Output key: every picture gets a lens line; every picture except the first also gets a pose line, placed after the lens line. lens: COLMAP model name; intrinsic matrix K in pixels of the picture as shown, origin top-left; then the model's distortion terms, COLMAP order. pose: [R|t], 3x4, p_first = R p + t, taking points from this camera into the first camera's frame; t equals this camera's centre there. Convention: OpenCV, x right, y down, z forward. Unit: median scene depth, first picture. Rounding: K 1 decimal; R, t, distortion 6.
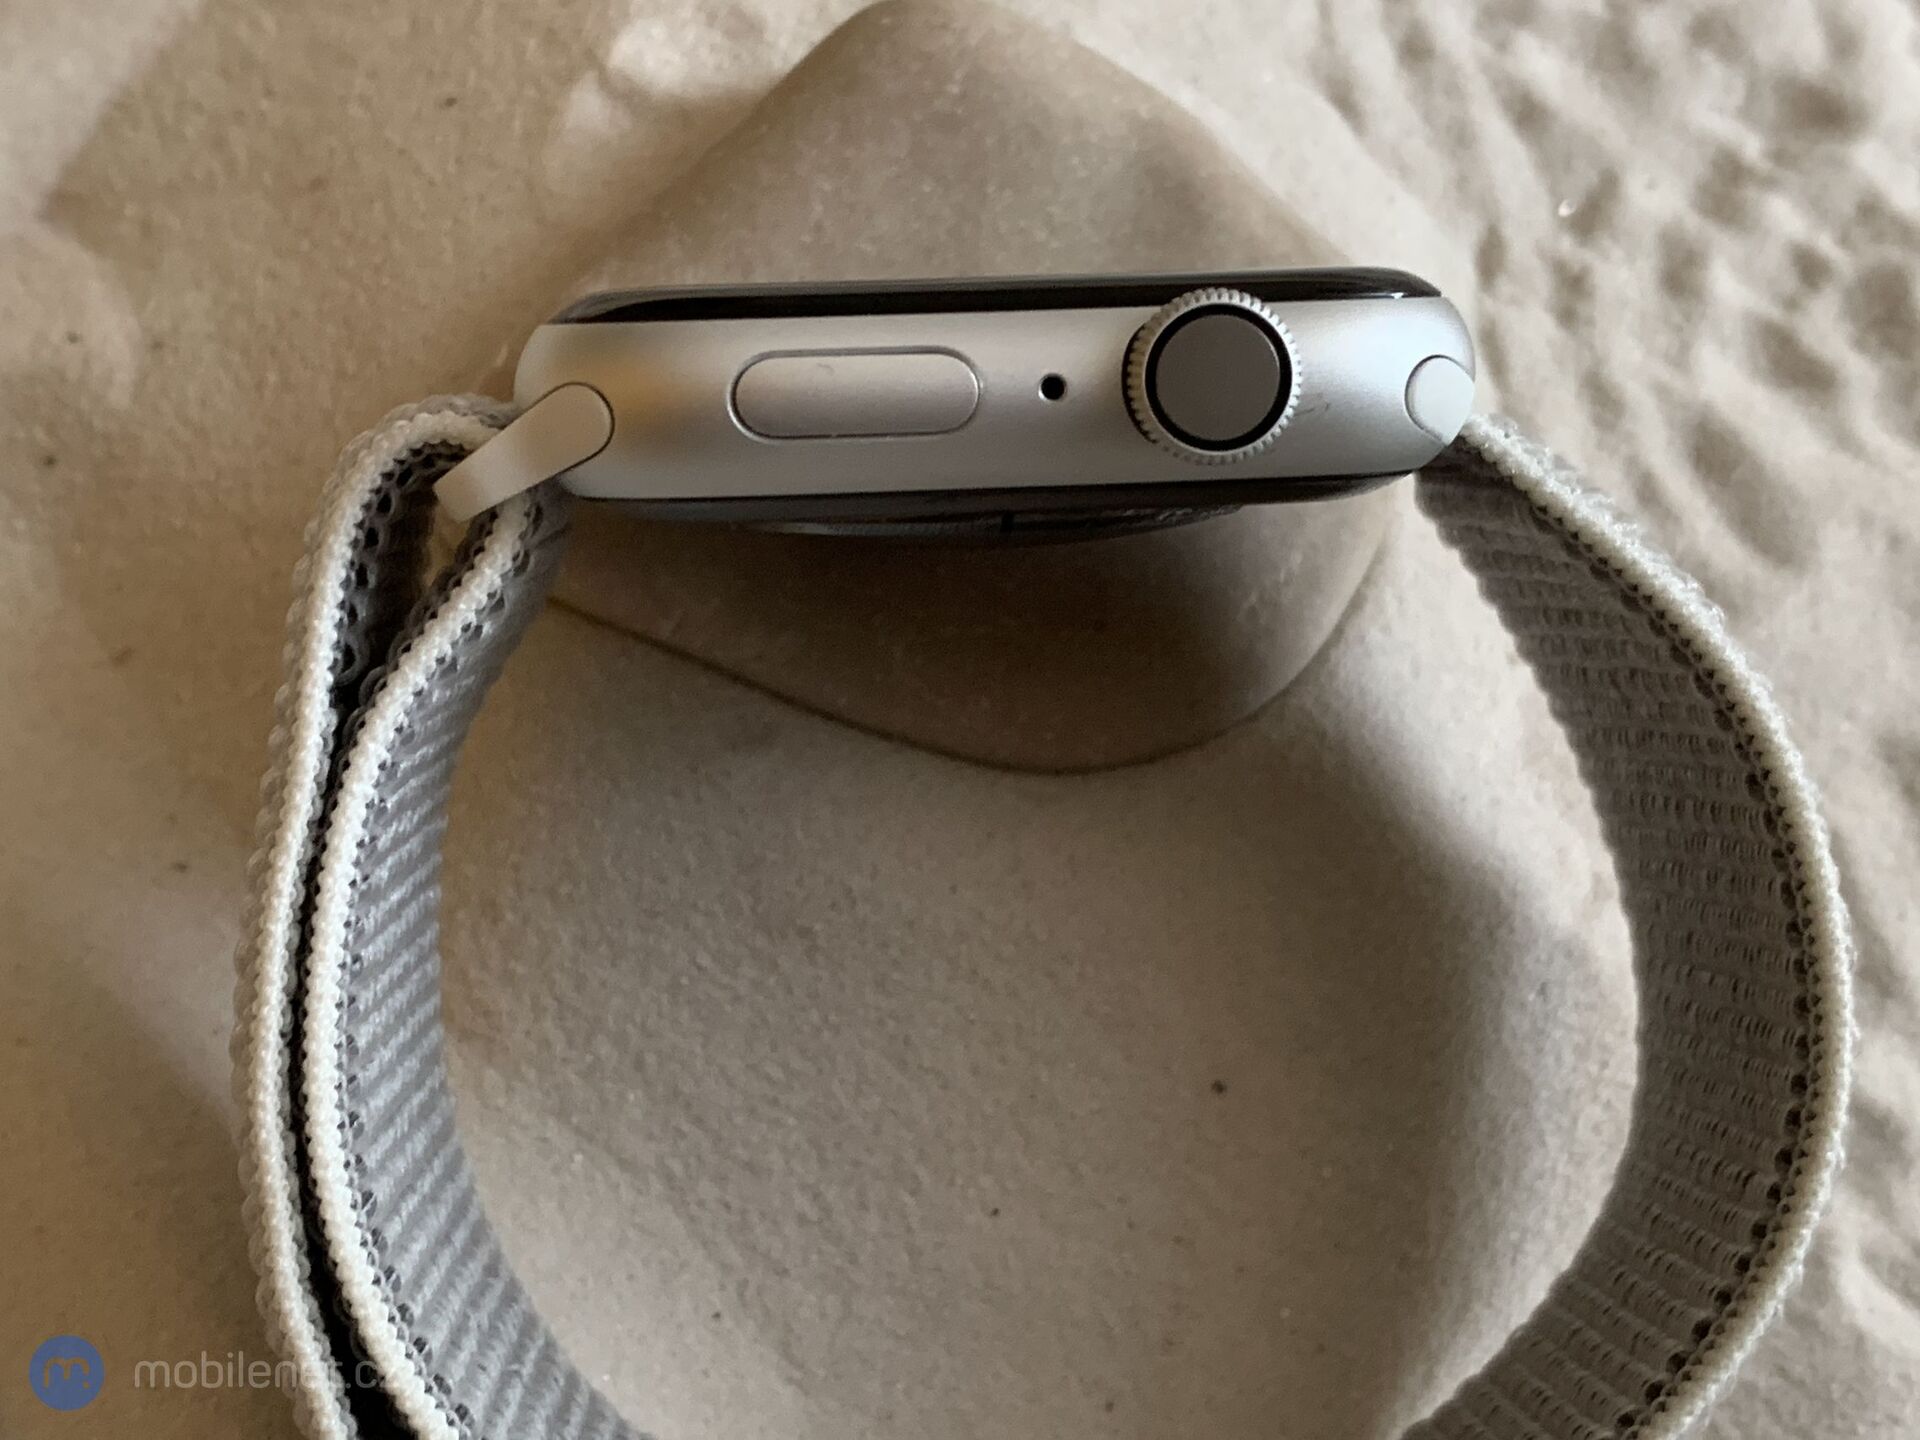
lens RADIAL K [[2978.6, 0, 960.0], [0, 2978.6, 720.0], [0, 0, 1]] dist [0.266466, -1.151052]
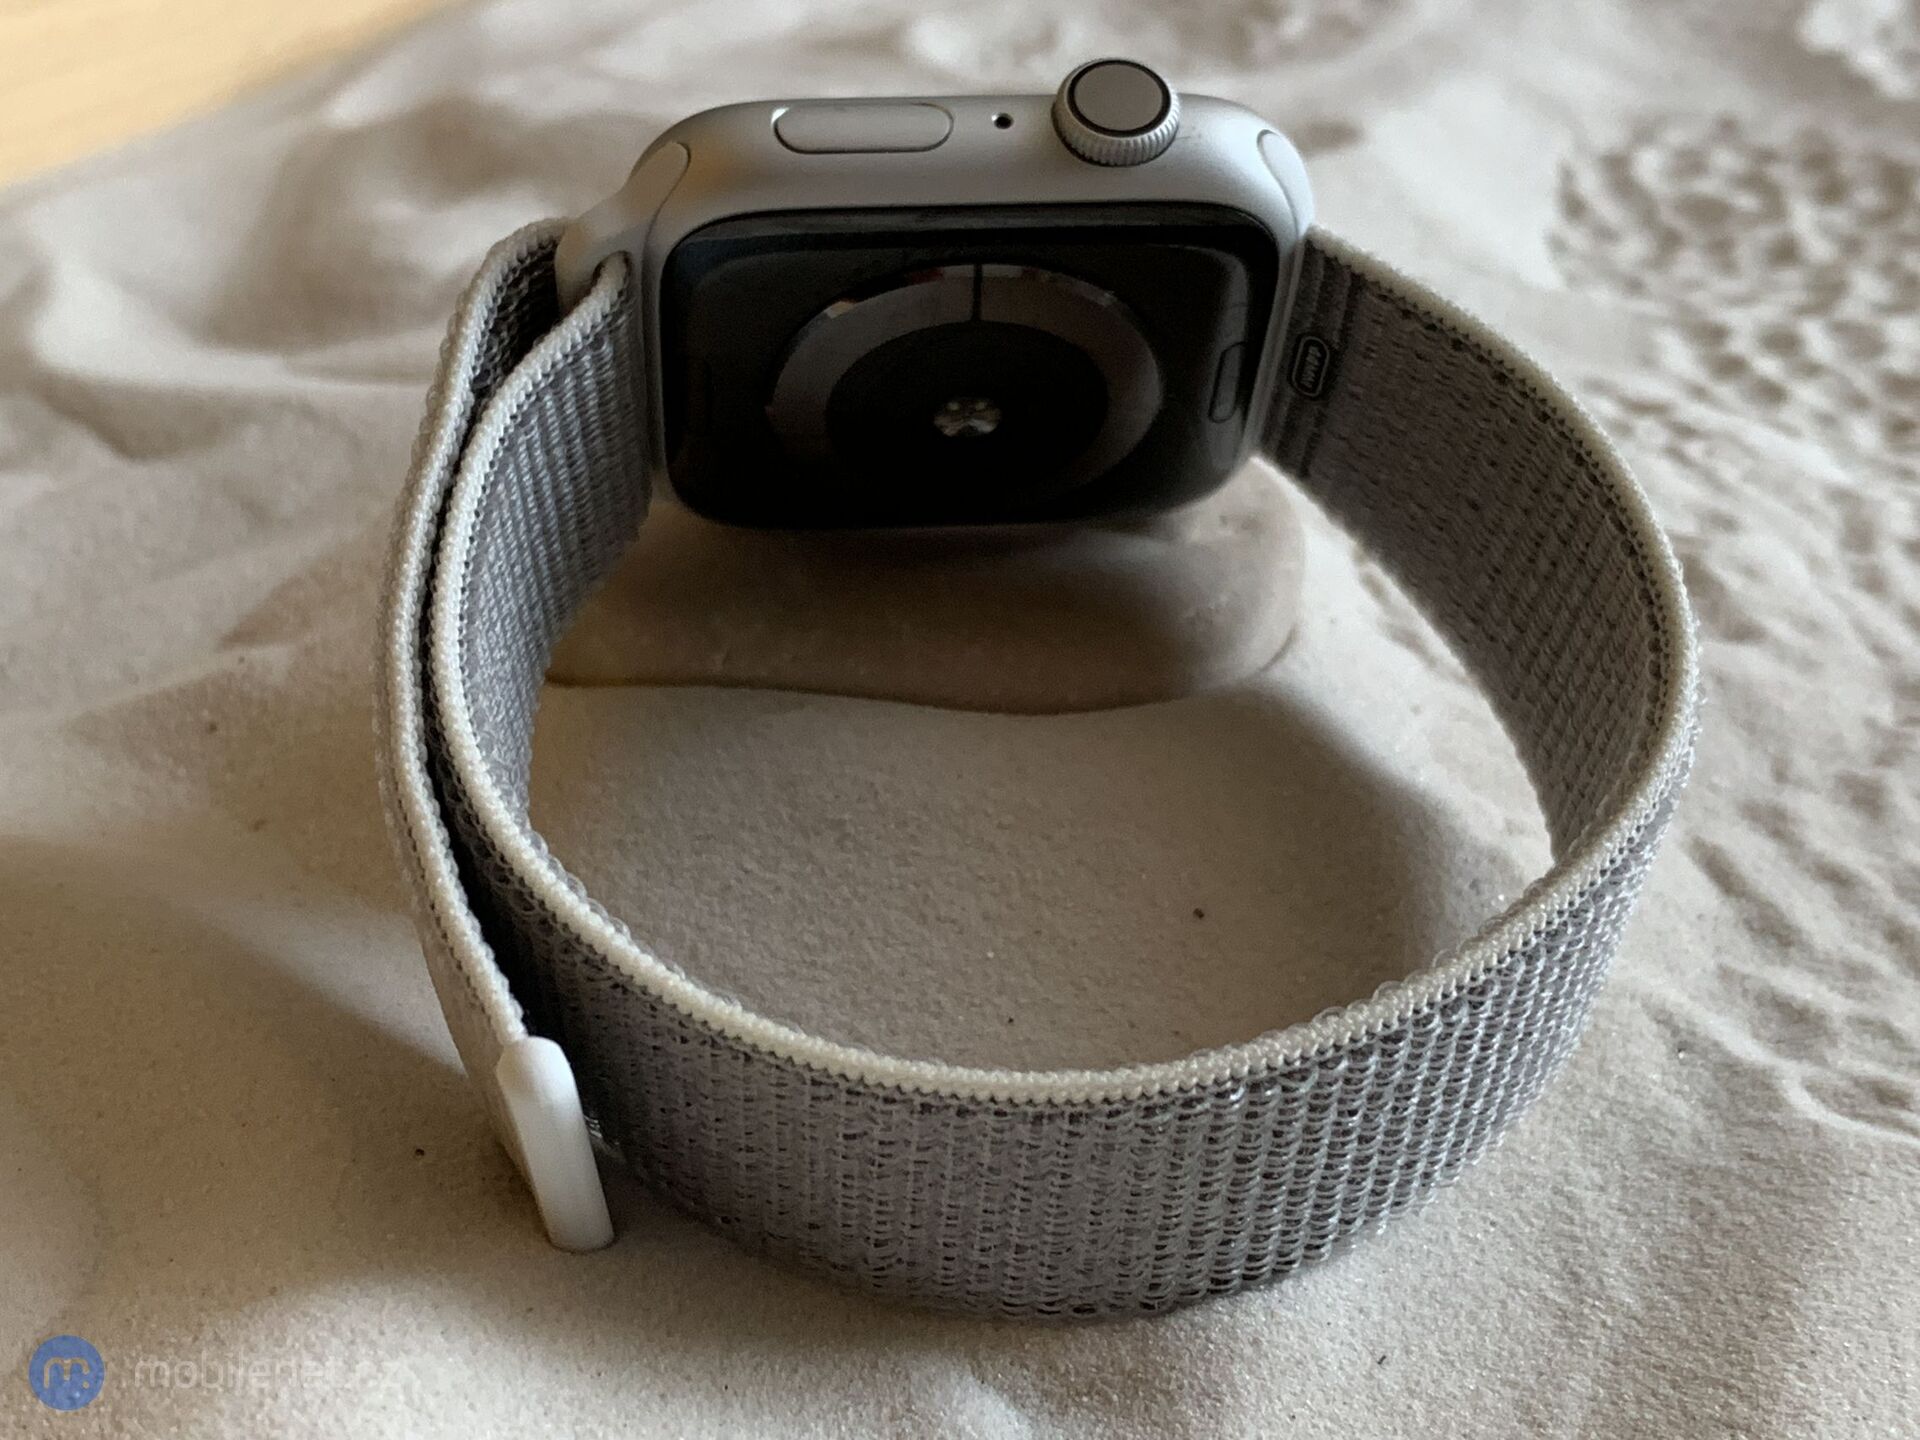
lens RADIAL K [[2978.6, 0, 960.0], [0, 2978.6, 720.0], [0, 0, 1]] dist [0.266466, -1.151052]
pose [[0.998764, -0.048028, 0.012831, -0.015953], [0.045490, 0.778883, -0.625518, 0.770279], [0.020048, 0.625328, 0.780105, 0.058349]]
